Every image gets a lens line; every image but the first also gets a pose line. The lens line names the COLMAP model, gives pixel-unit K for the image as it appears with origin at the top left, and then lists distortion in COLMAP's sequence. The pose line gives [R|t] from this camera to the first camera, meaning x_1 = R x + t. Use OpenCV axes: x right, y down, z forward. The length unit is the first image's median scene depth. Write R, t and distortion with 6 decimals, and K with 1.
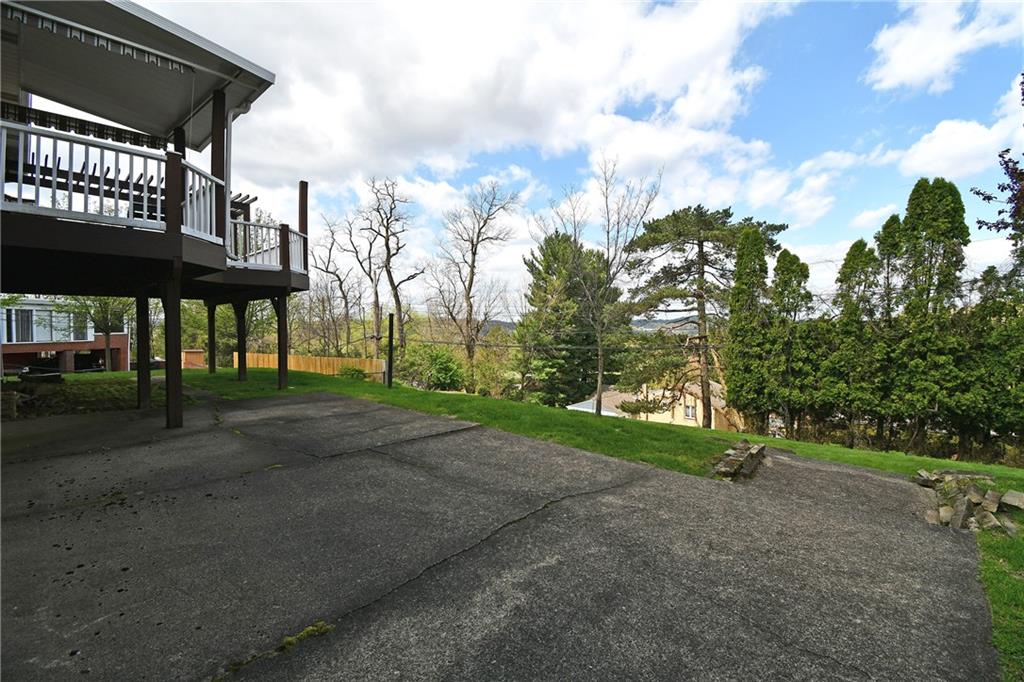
lens RADIAL K [[459.3, 0, 510.8], [0, 459.3, 326.5], [0, 0, 1]] dist [0.021922, -0.029328]
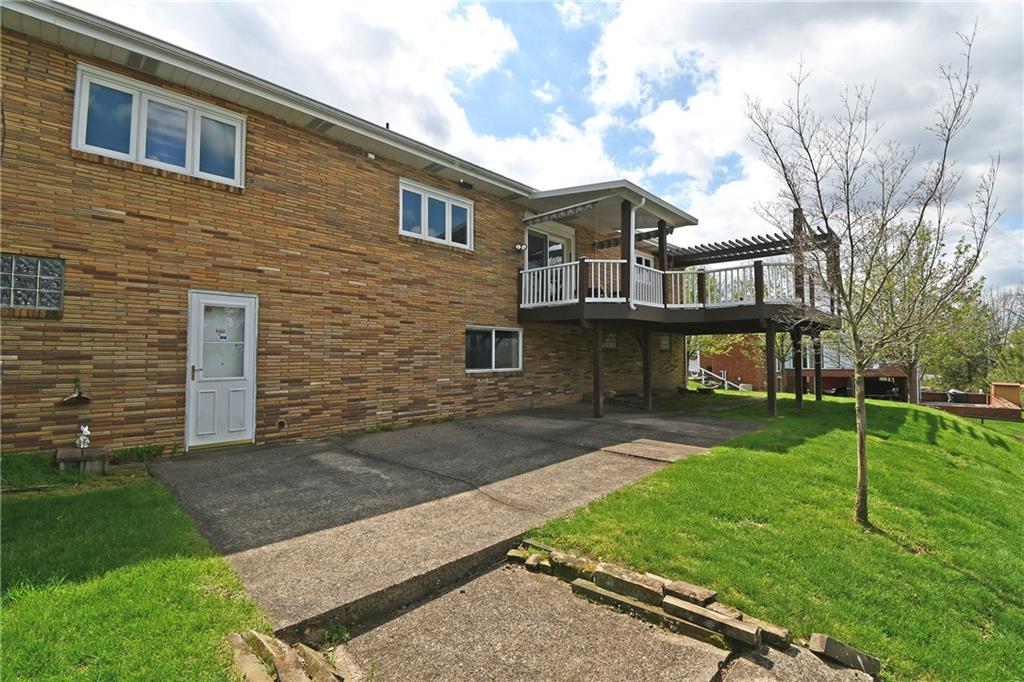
lens RADIAL K [[448.1, 0, 504.2], [0, 448.1, 314.9], [0, 0, 1]] dist [0.022522, -0.026424]
pose [[-0.043516, -0.090559, -0.994940, 1.318251], [0.001430, 0.995877, -0.090706, -0.003850], [0.999052, -0.005370, -0.043207, 1.031955]]
